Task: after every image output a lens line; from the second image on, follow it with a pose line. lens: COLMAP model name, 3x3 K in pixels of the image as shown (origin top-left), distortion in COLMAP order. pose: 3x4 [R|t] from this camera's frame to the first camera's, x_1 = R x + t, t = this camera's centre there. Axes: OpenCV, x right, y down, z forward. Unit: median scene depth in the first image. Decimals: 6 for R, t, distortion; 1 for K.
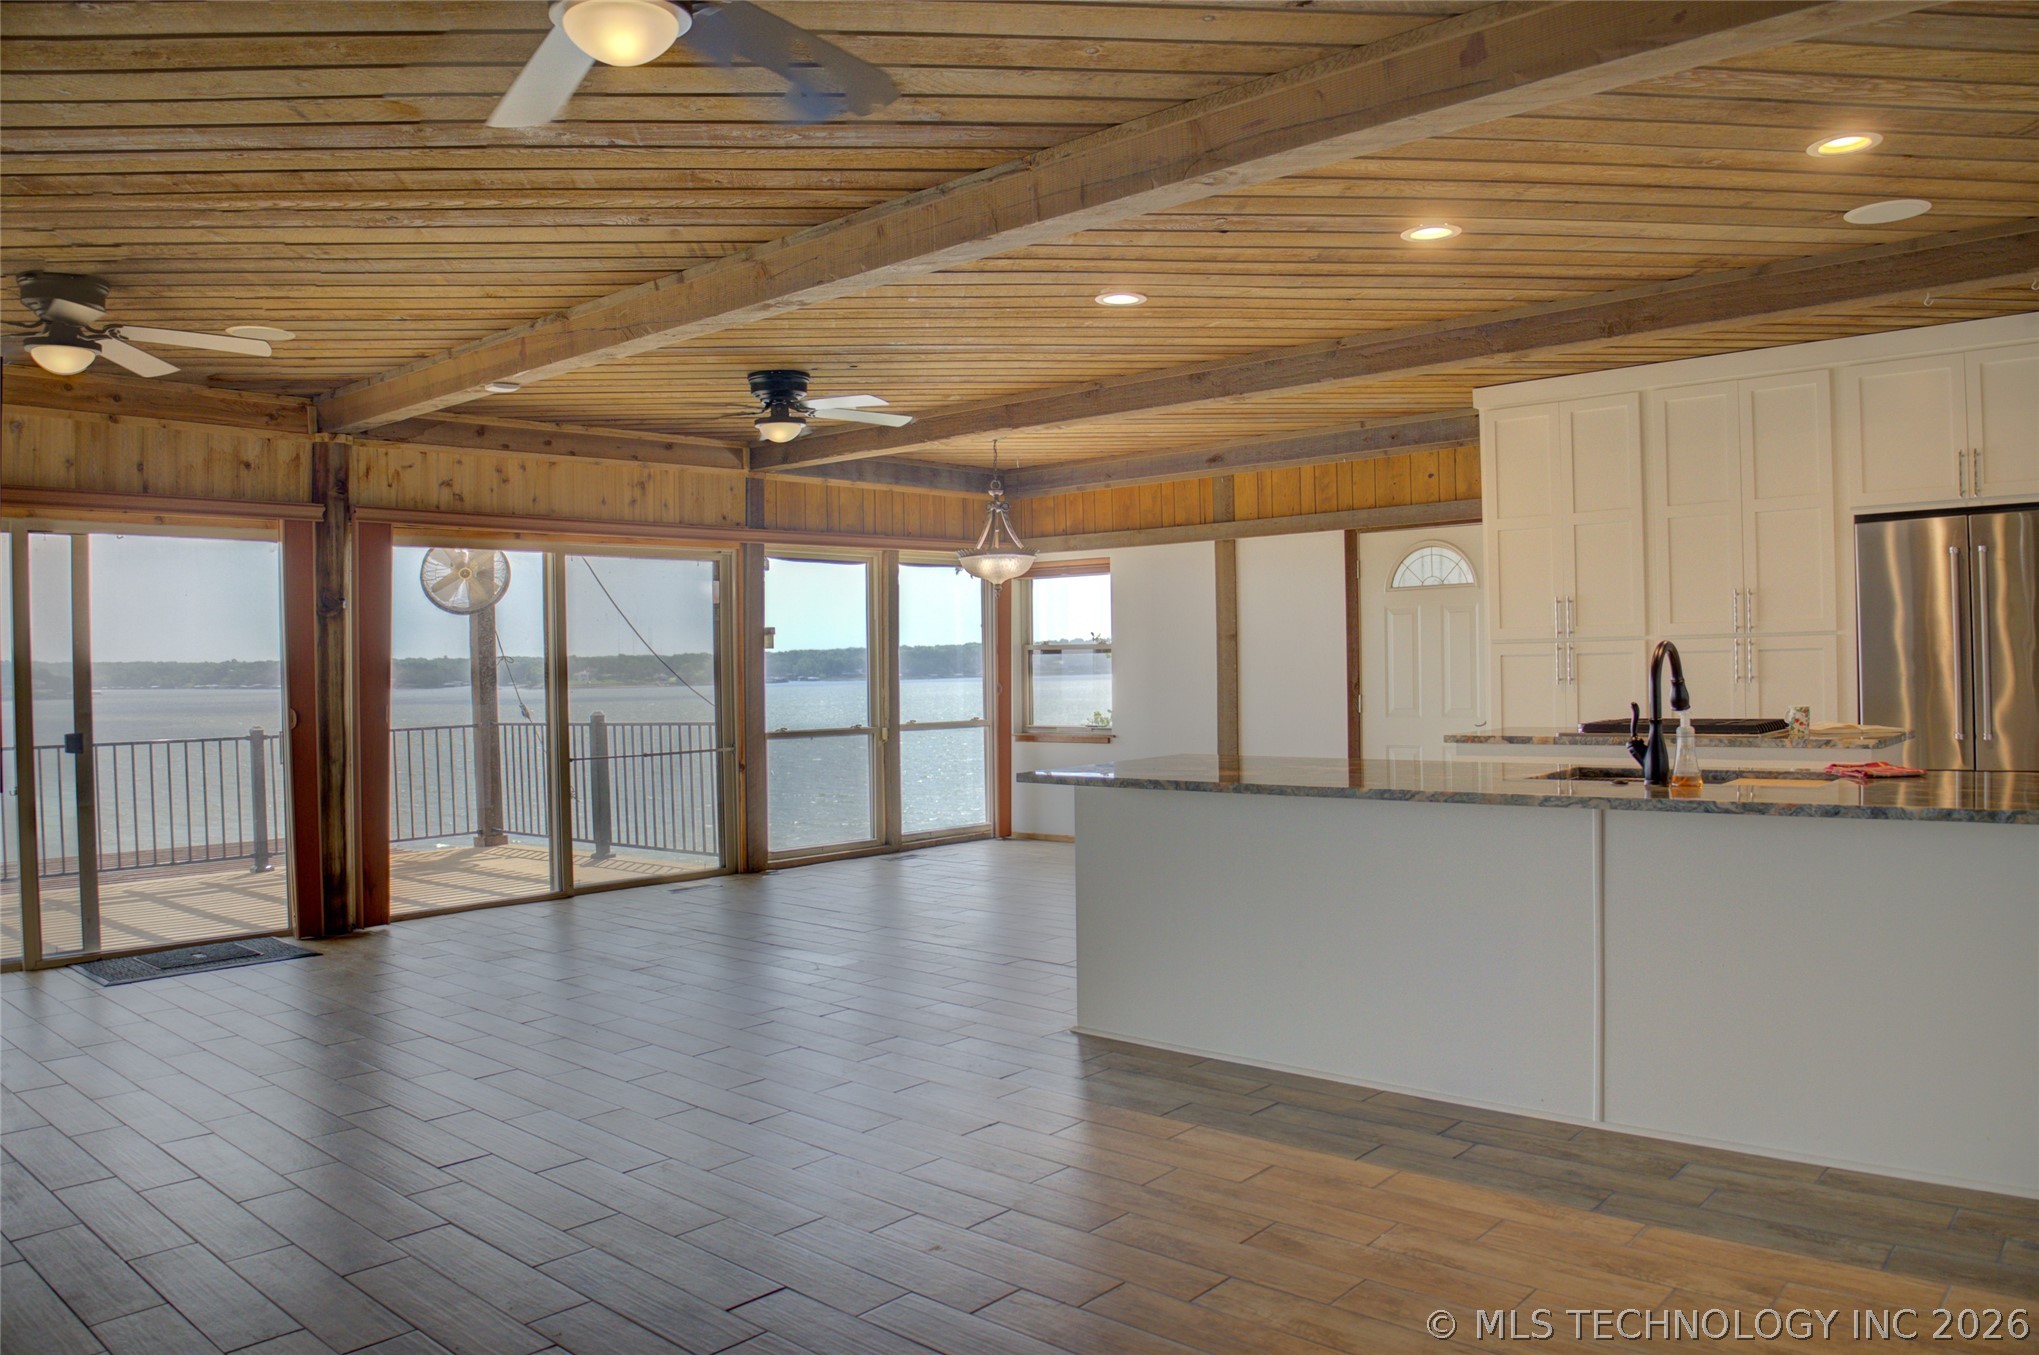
lens RADIAL K [[1473.0, 0, 1046.3], [0, 1473.0, 681.1], [0, 0, 1]] dist [-0.137403, 0.065106]
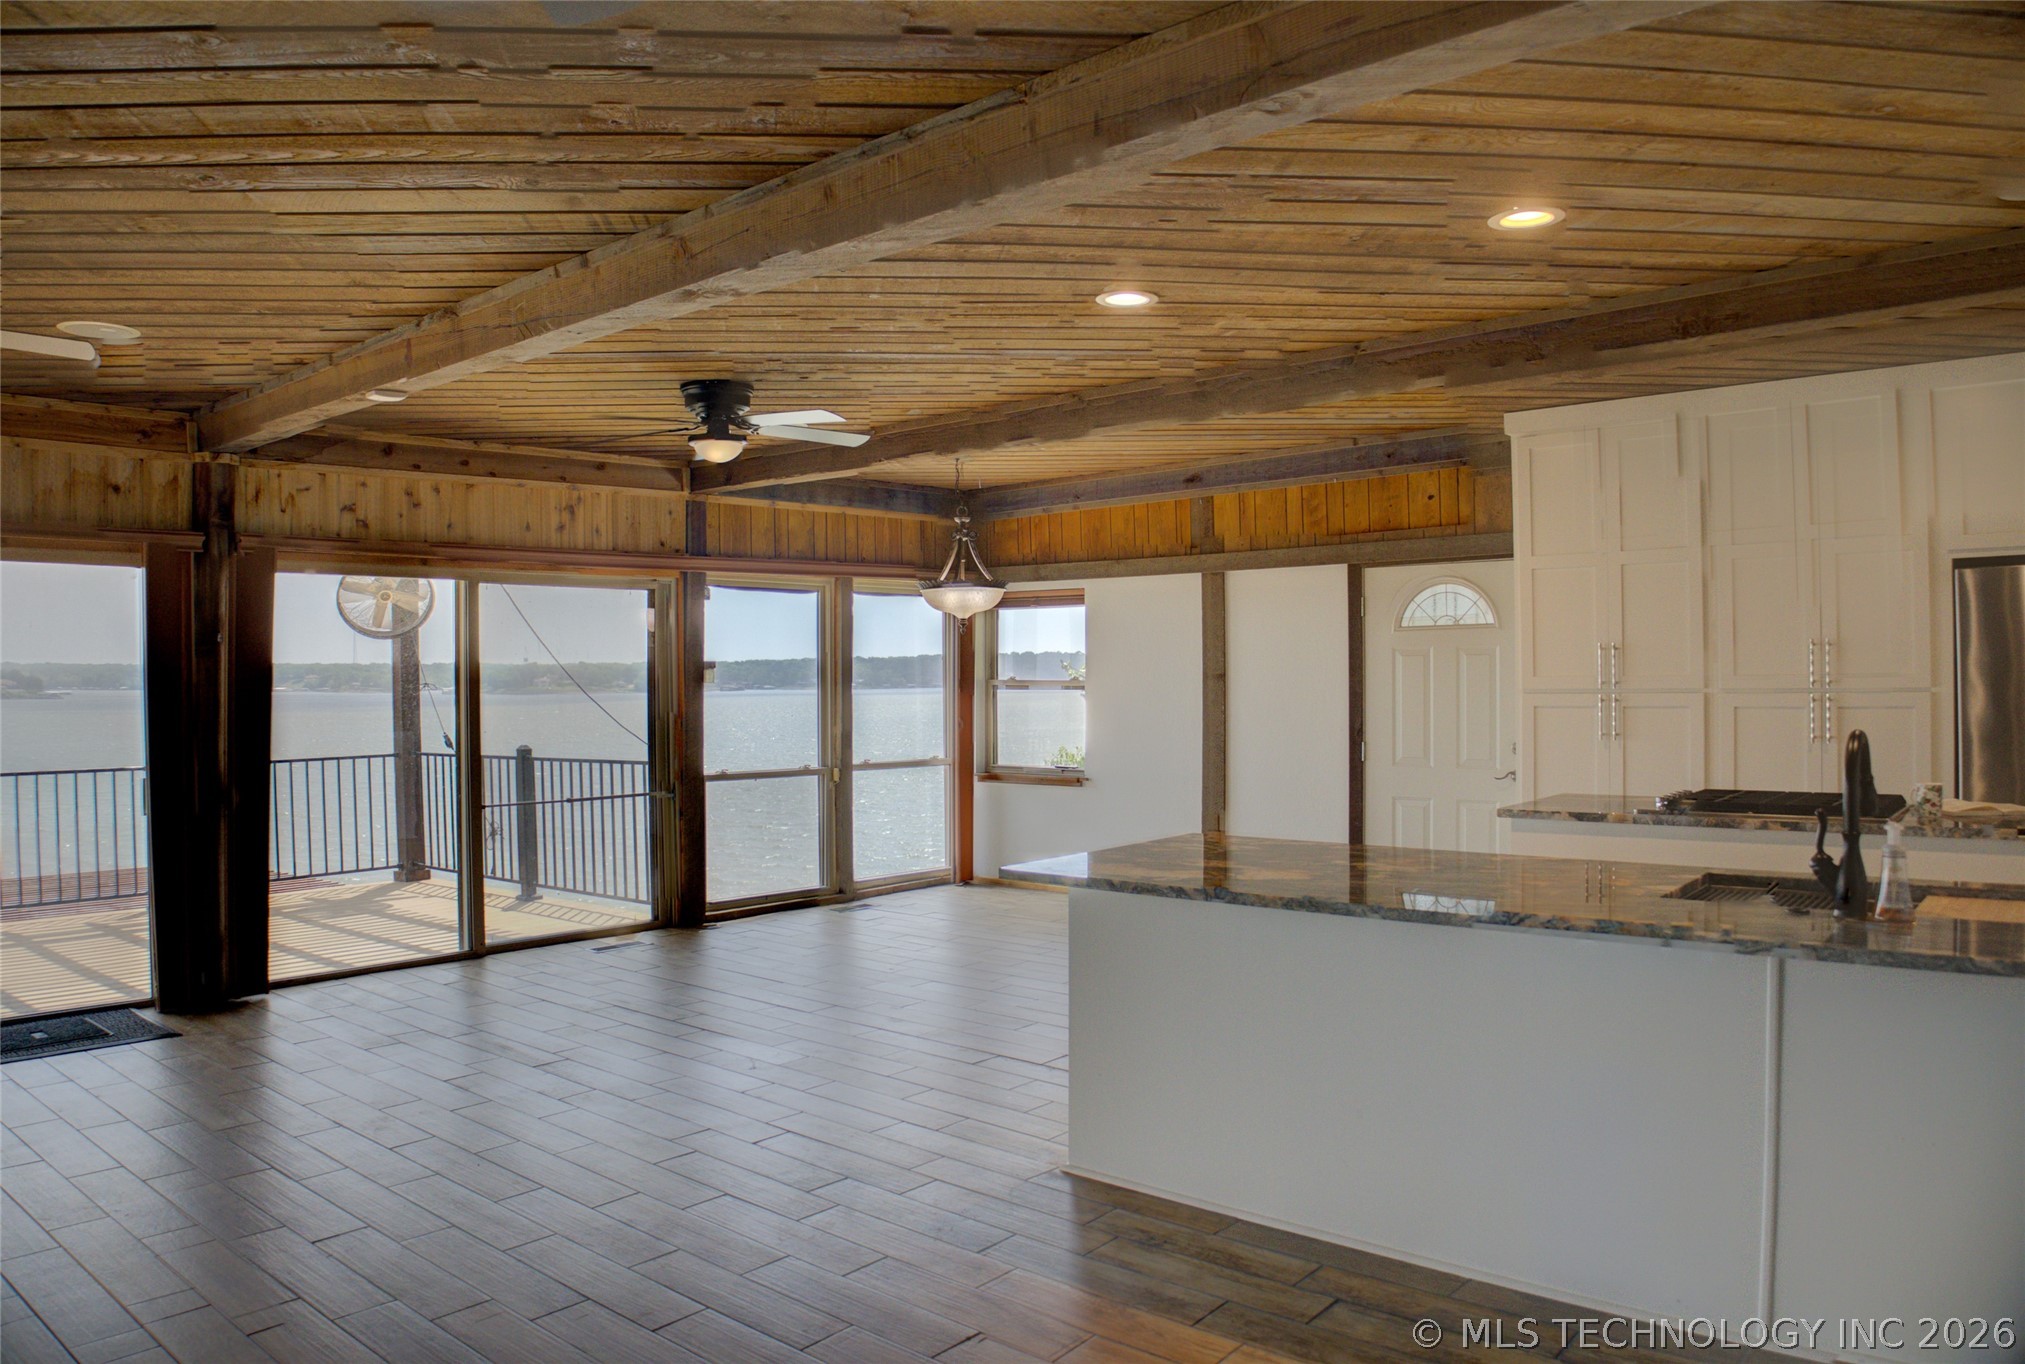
lens RADIAL K [[1405.3, 0, 1012.5], [0, 1405.3, 682.0], [0, 0, 1]] dist [-0.127034, 0.044404]
pose [[0.999908, -0.002930, 0.013216, -0.015221], [0.003000, 0.999982, -0.005259, -0.024927], [-0.013200, 0.005298, 0.999899, 0.153483]]
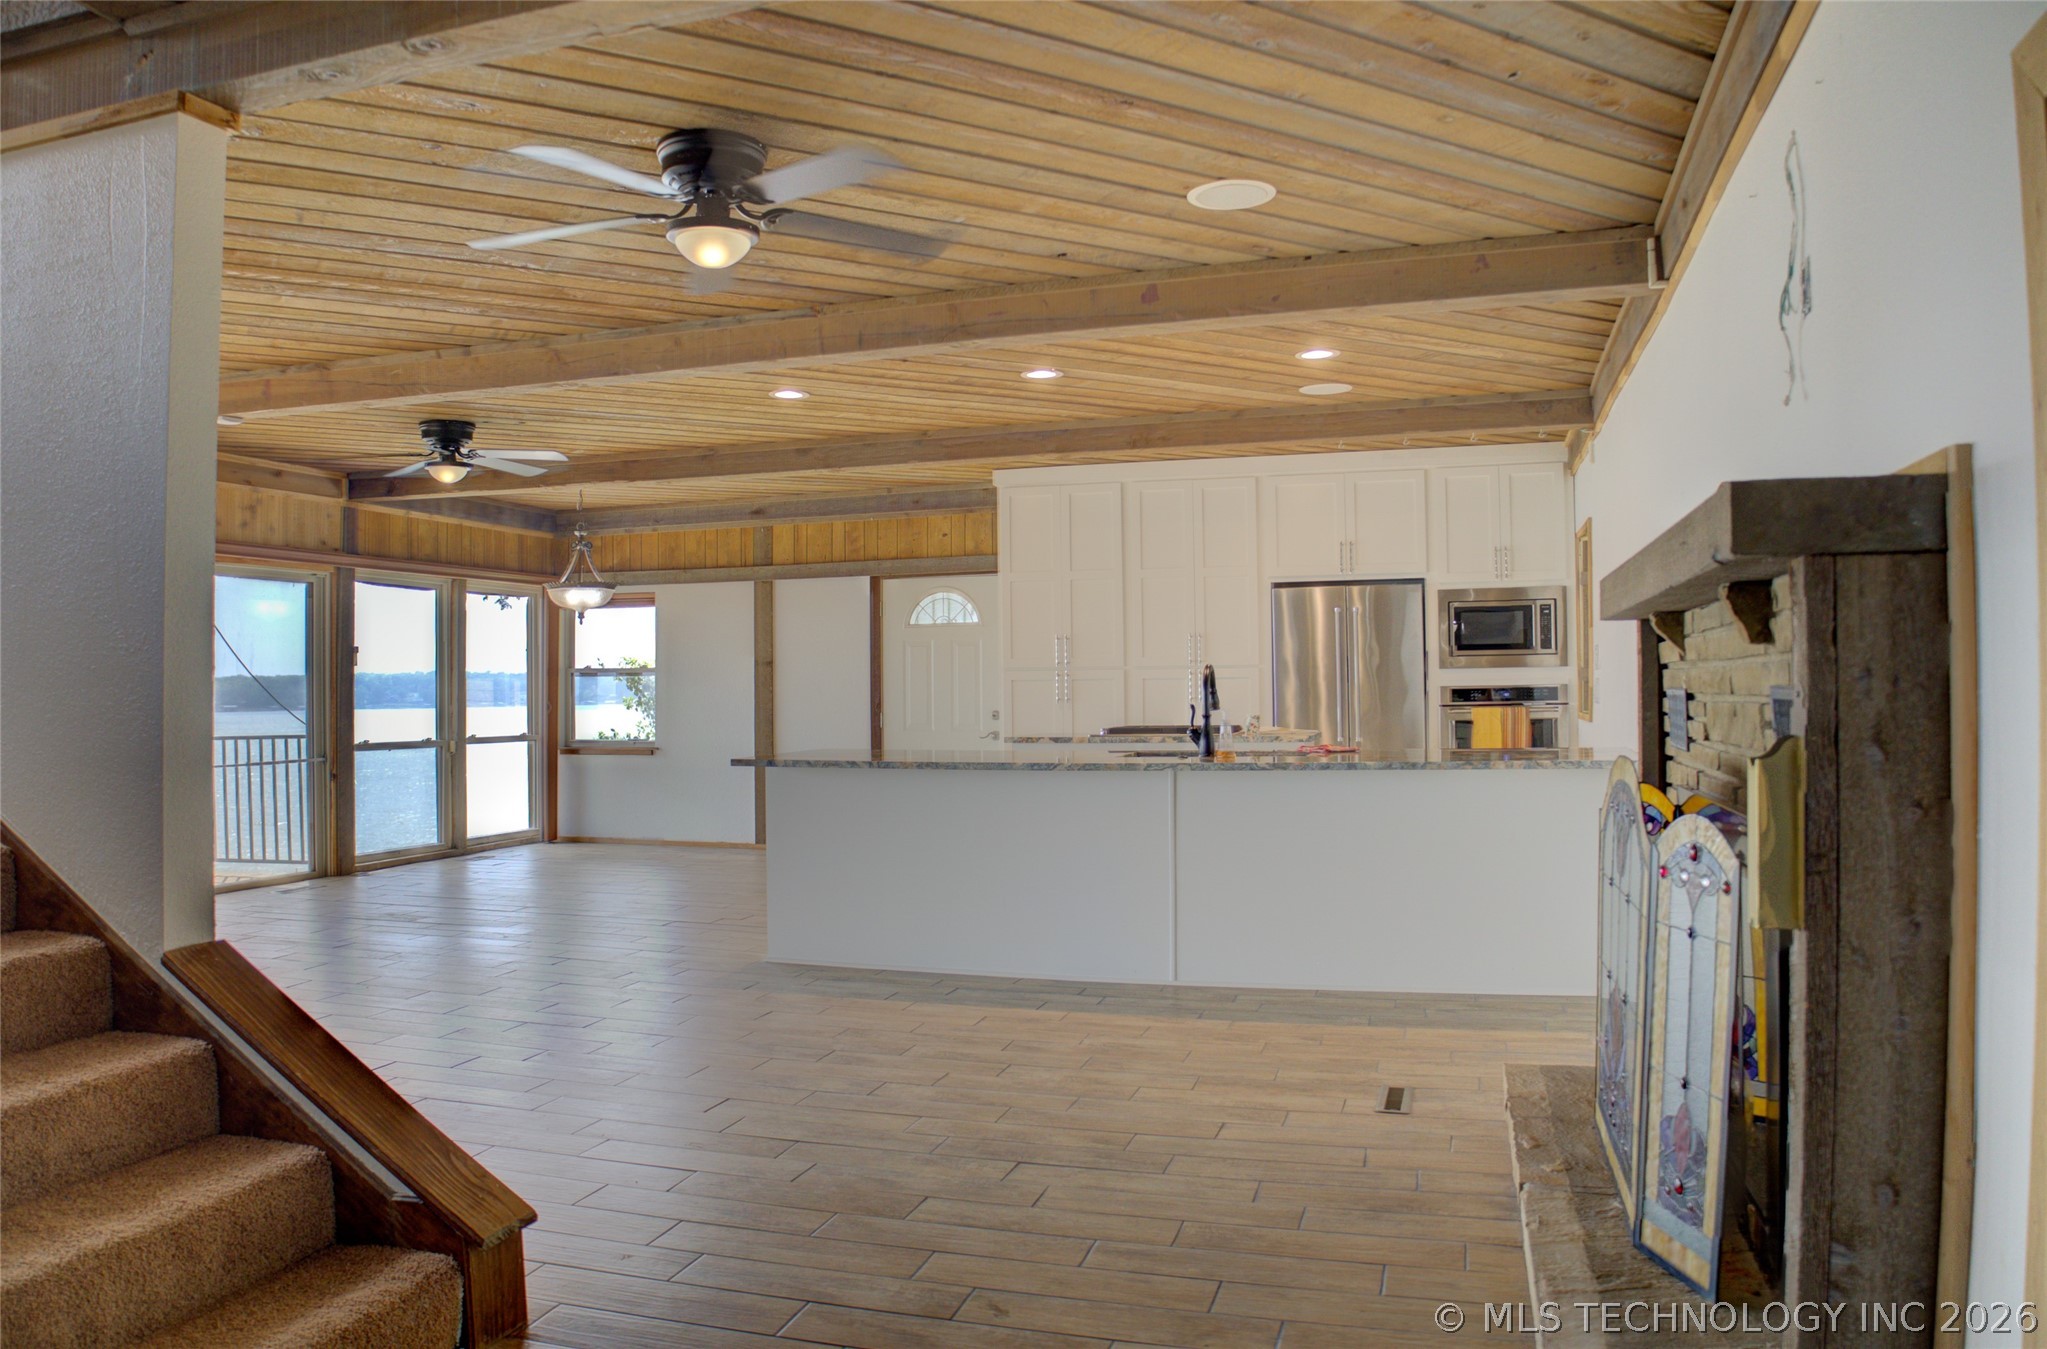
lens RADIAL K [[1446.3, 0, 1051.0], [0, 1446.3, 684.0], [0, 0, 1]] dist [-0.210801, 0.178705]
pose [[0.905225, 0.014208, 0.424696, -0.209204], [-0.004260, 0.999694, -0.024365, 0.017785], [-0.424912, 0.020247, 0.905008, -0.177712]]
